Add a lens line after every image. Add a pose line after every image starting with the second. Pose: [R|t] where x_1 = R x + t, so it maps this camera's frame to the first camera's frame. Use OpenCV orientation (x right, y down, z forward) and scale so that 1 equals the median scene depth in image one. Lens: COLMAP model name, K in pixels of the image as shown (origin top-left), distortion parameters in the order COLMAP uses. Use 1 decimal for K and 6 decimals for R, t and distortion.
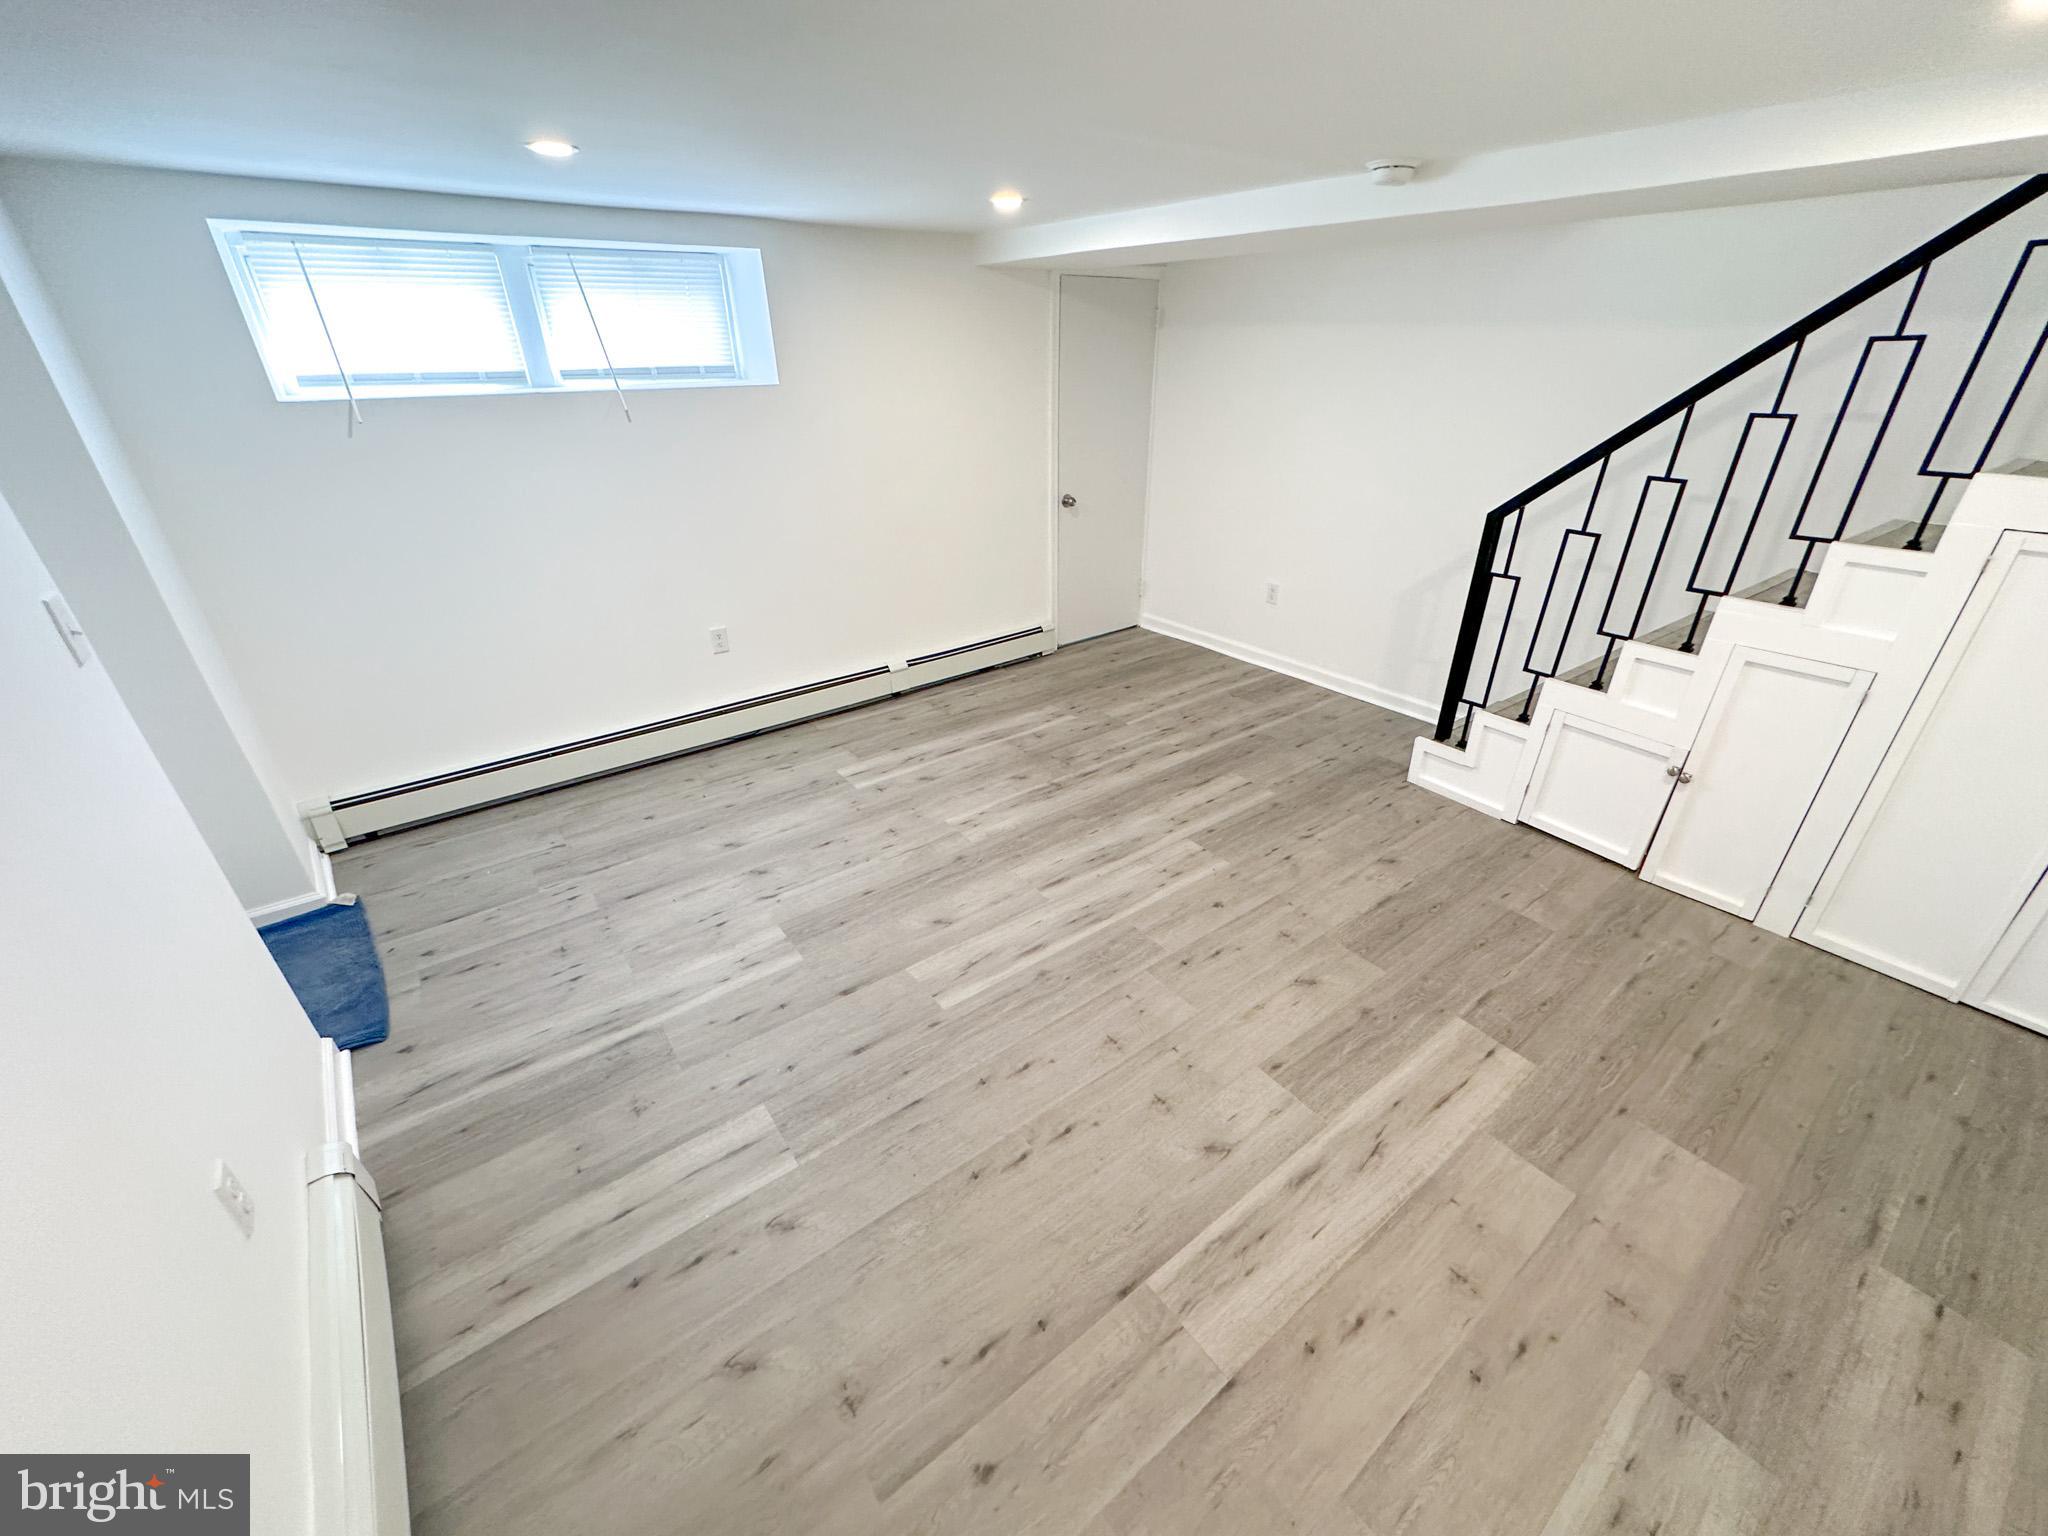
lens RADIAL K [[818.0, 0, 1024.0], [0, 818.0, 768.0], [0, 0, 1]] dist [0.001082, 0.000048]
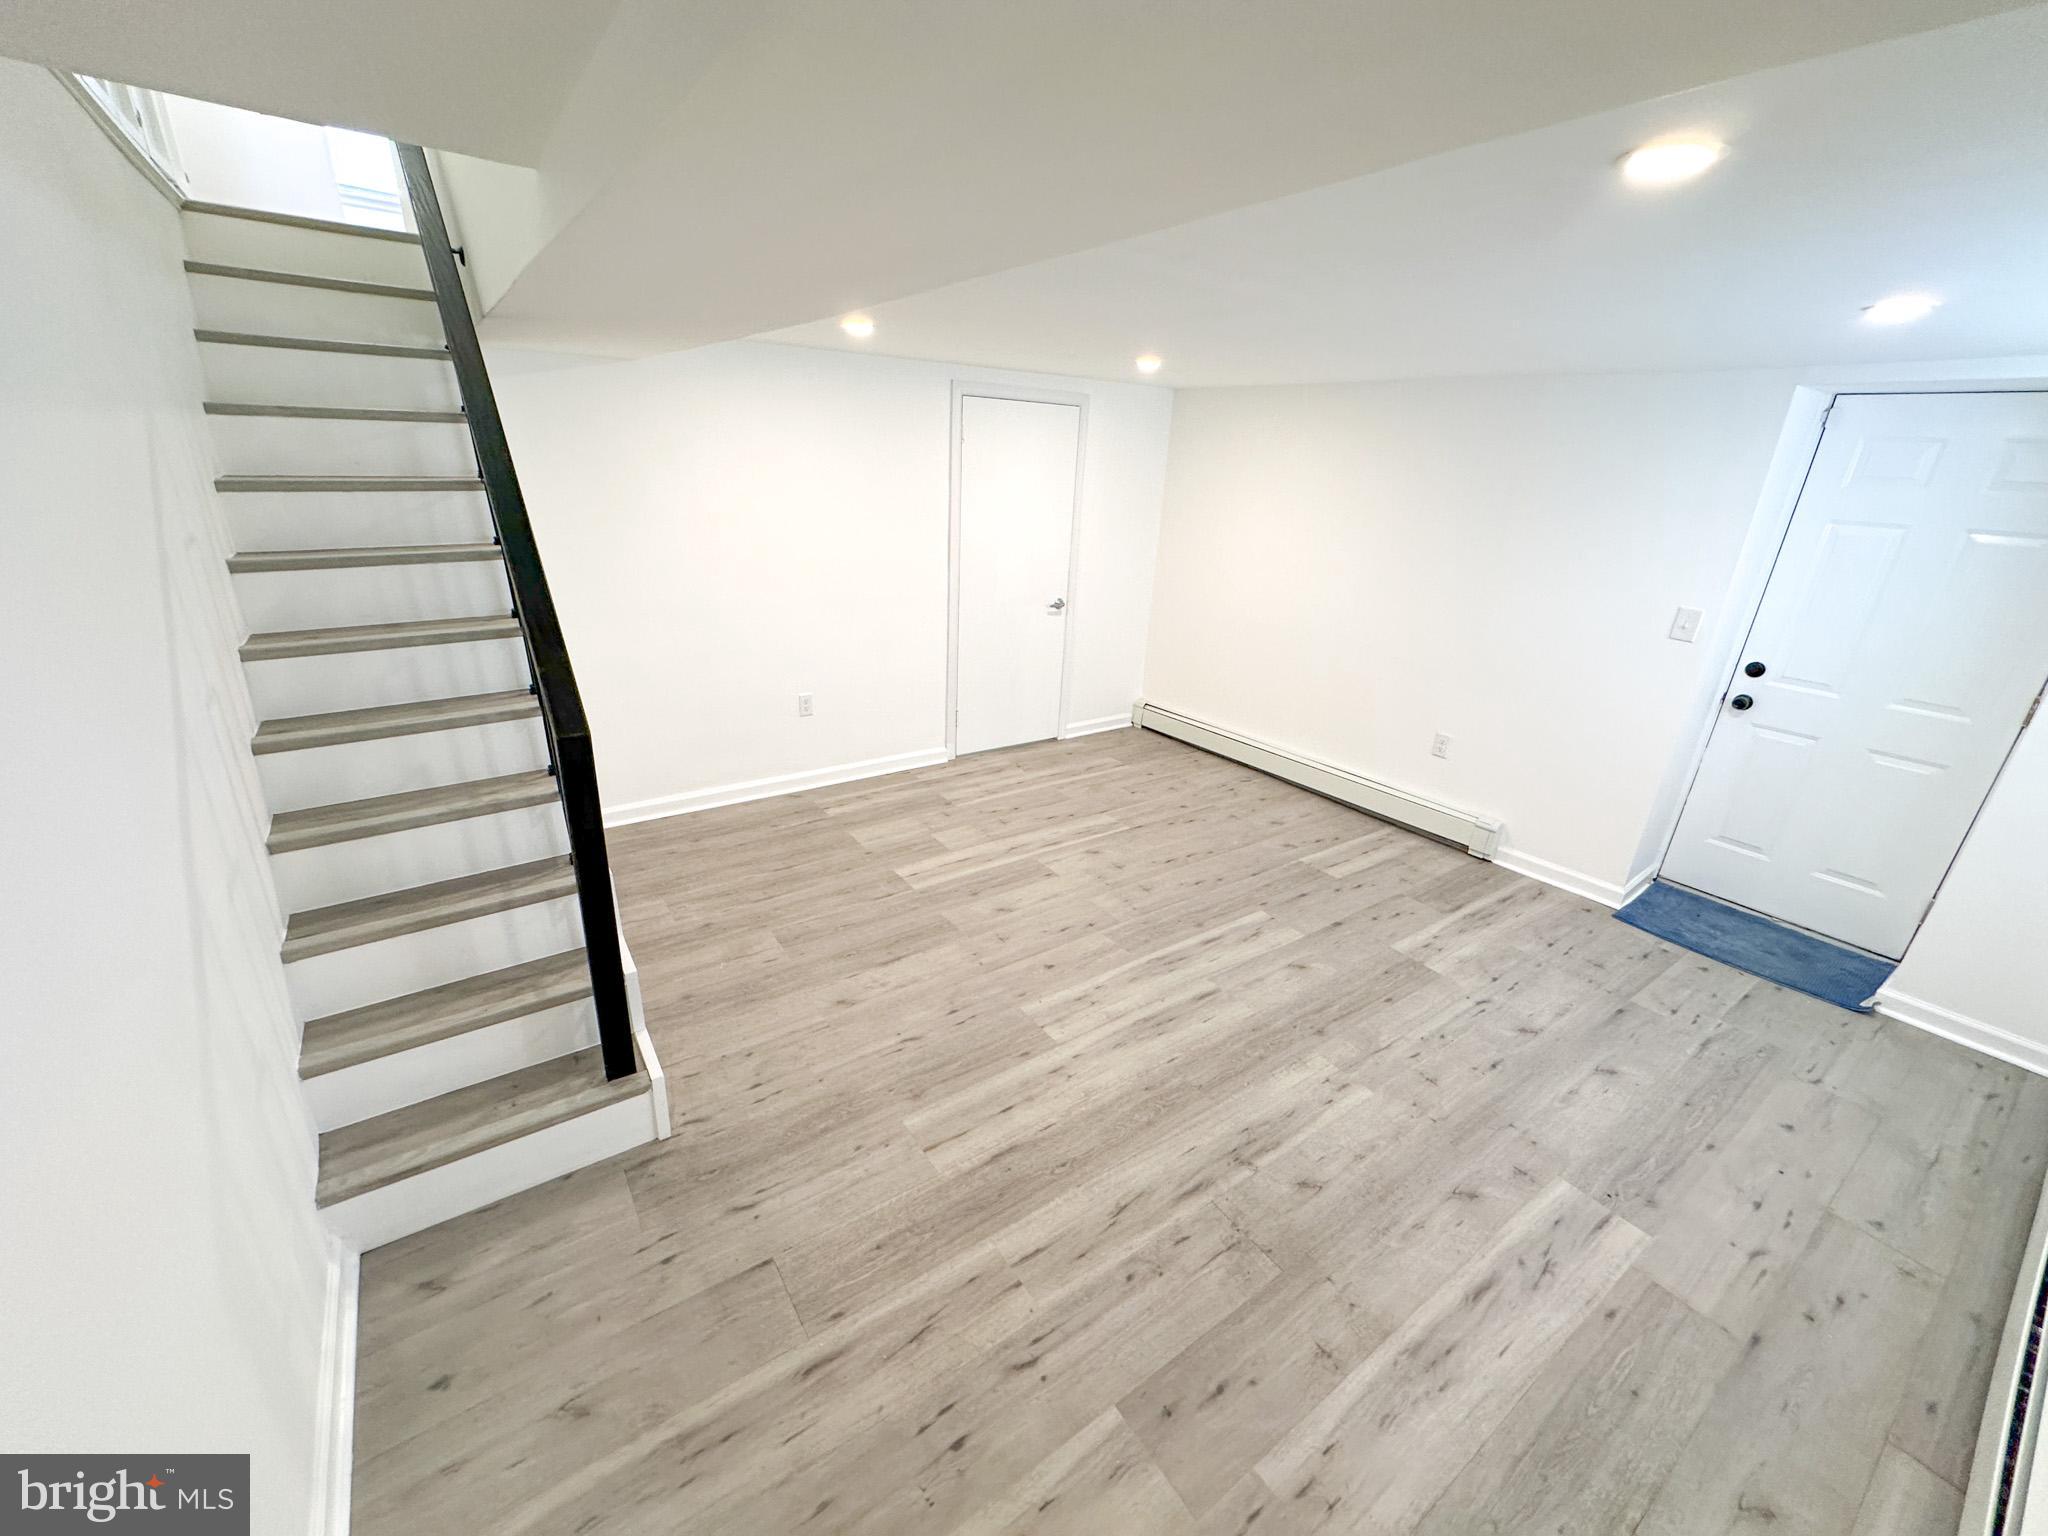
lens RADIAL K [[818.0, 0, 1024.0], [0, 818.0, 768.0], [0, 0, 1]] dist [0.001082, 0.000048]
pose [[-0.998662, -0.049181, 0.015999, 0.261381], [-0.020558, 0.661356, 0.749790, -0.797443], [-0.047456, 0.748458, -0.661482, 1.494562]]
